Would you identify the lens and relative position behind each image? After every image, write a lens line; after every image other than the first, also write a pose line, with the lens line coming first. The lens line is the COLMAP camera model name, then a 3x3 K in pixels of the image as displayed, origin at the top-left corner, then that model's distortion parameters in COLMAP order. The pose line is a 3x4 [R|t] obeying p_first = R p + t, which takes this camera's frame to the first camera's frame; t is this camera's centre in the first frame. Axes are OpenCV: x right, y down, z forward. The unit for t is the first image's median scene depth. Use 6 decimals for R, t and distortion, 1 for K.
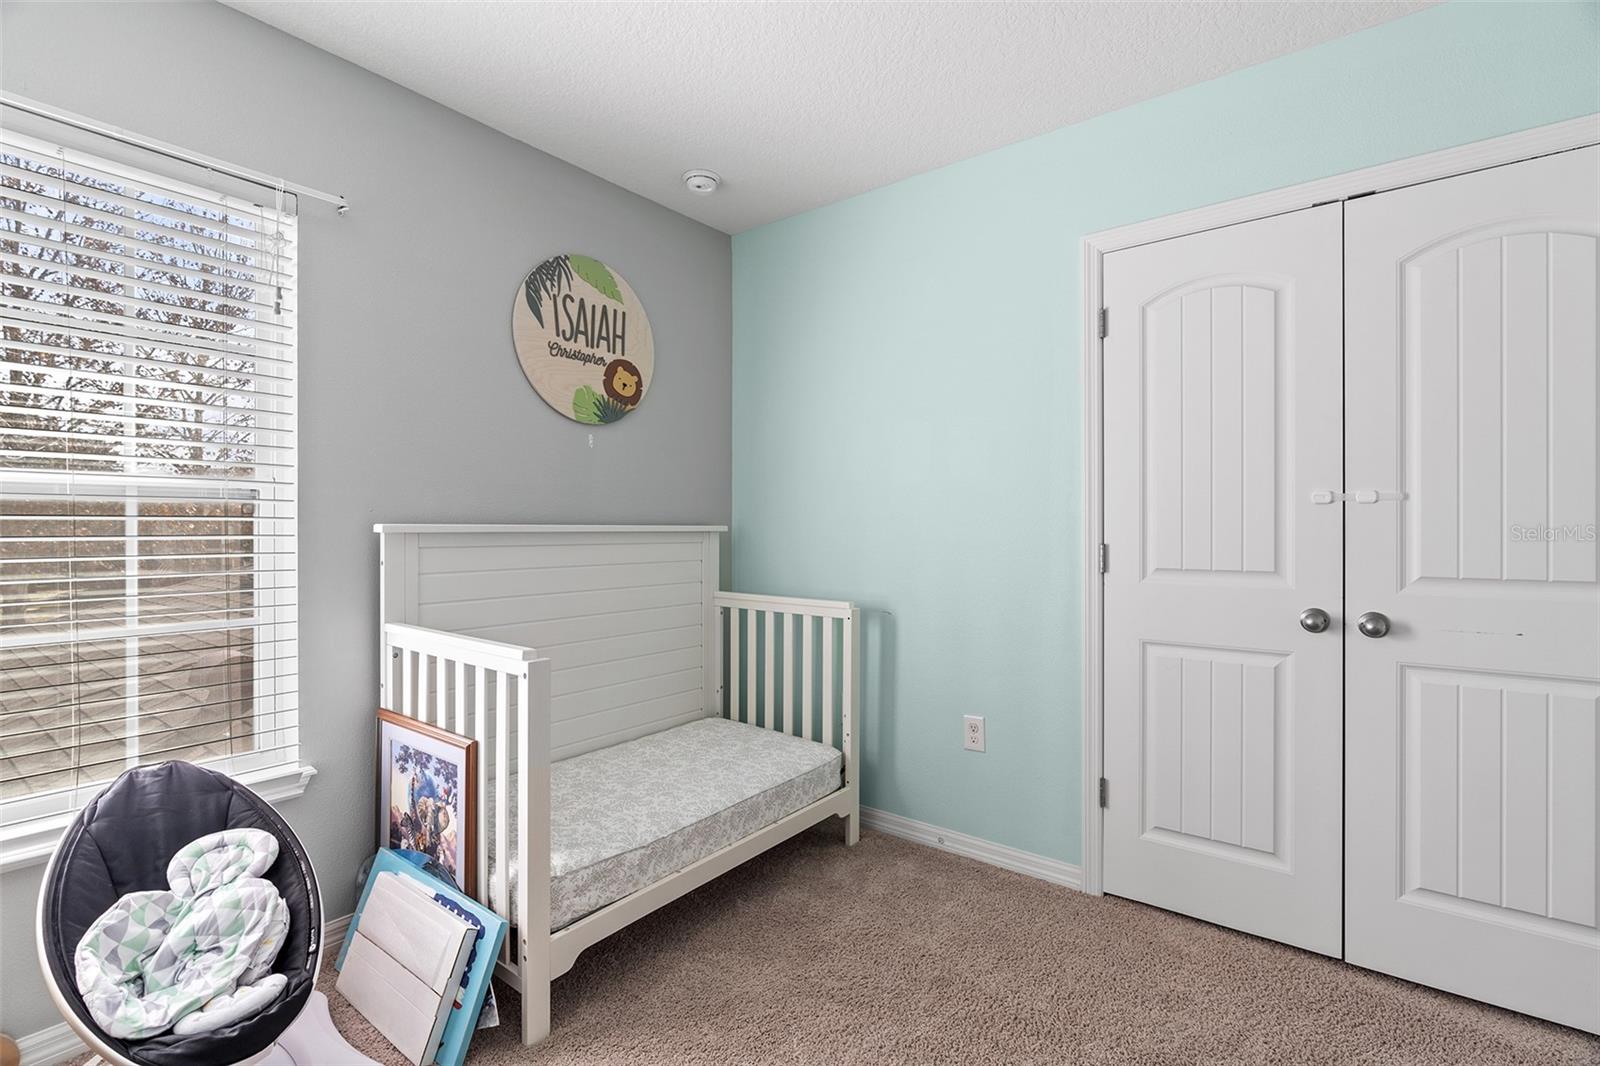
lens RADIAL K [[731.7, 0, 805.8], [0, 731.7, 528.8], [0, 0, 1]] dist [-0.000833, 0.001032]
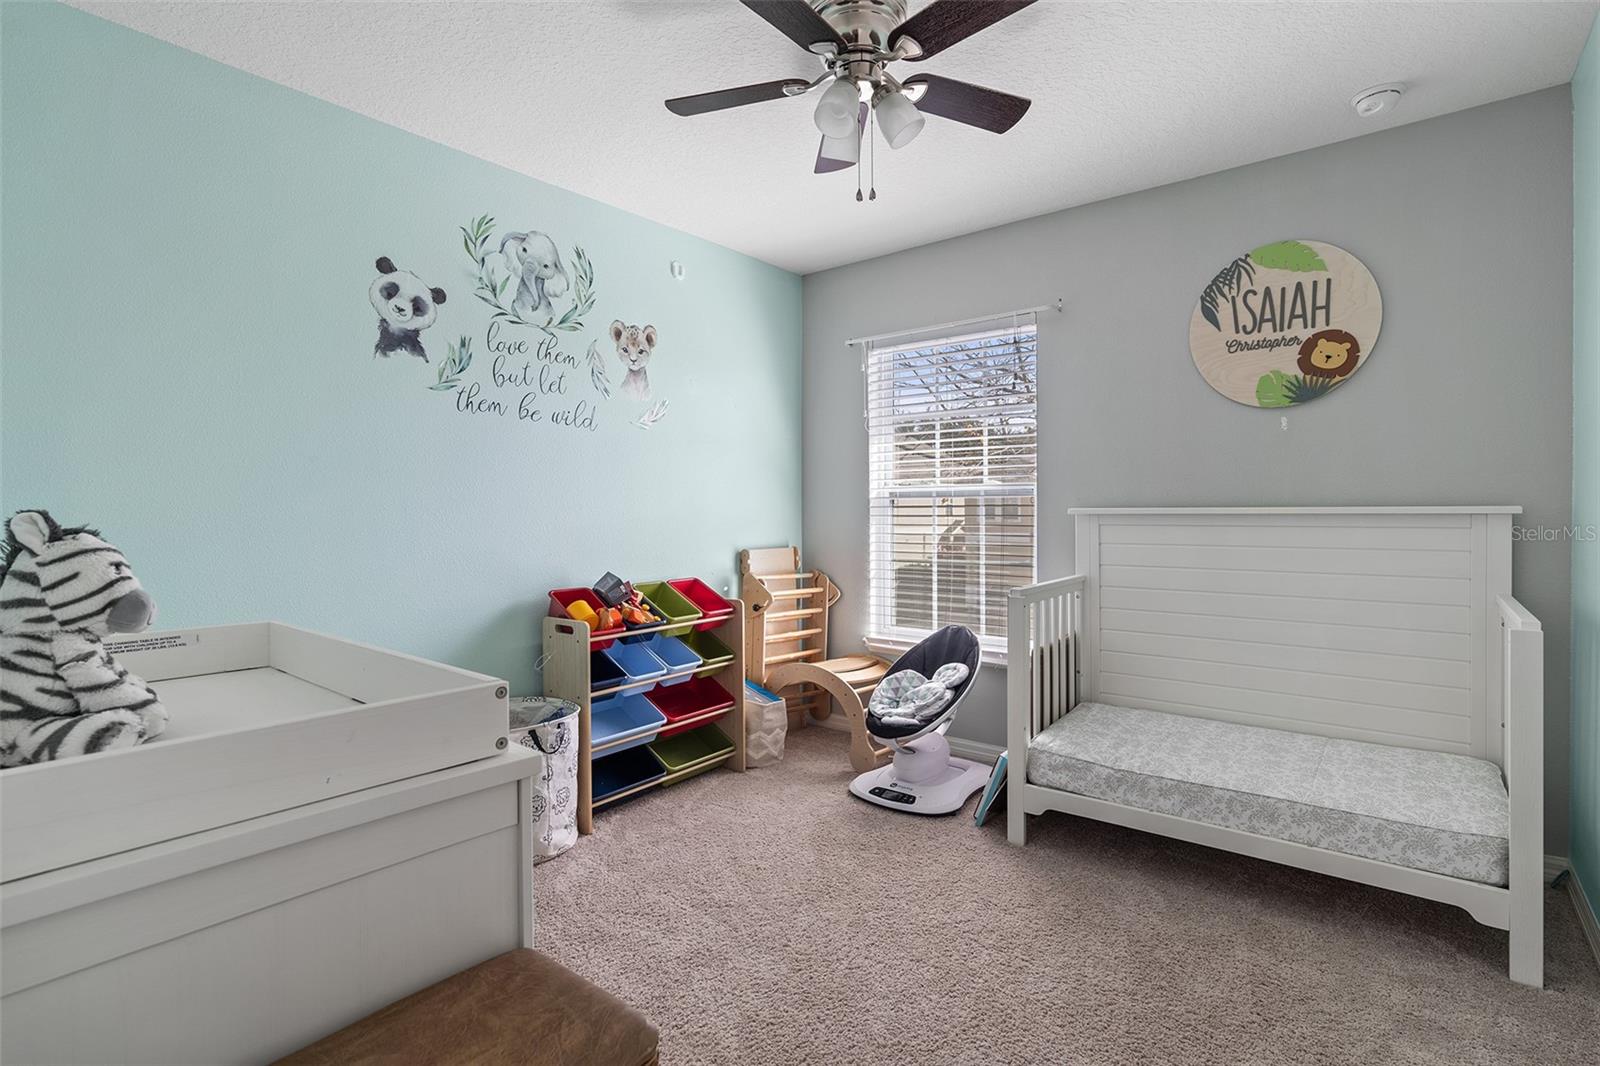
lens RADIAL K [[769.1, 0, 805.7], [0, 769.1, 526.5], [0, 0, 1]] dist [-0.000004, 0.000127]
pose [[-0.009501, 0.016783, -0.999814, 0.791526], [0.003051, 0.999855, 0.016755, 0.001514], [0.999950, -0.002891, -0.009550, 0.363701]]
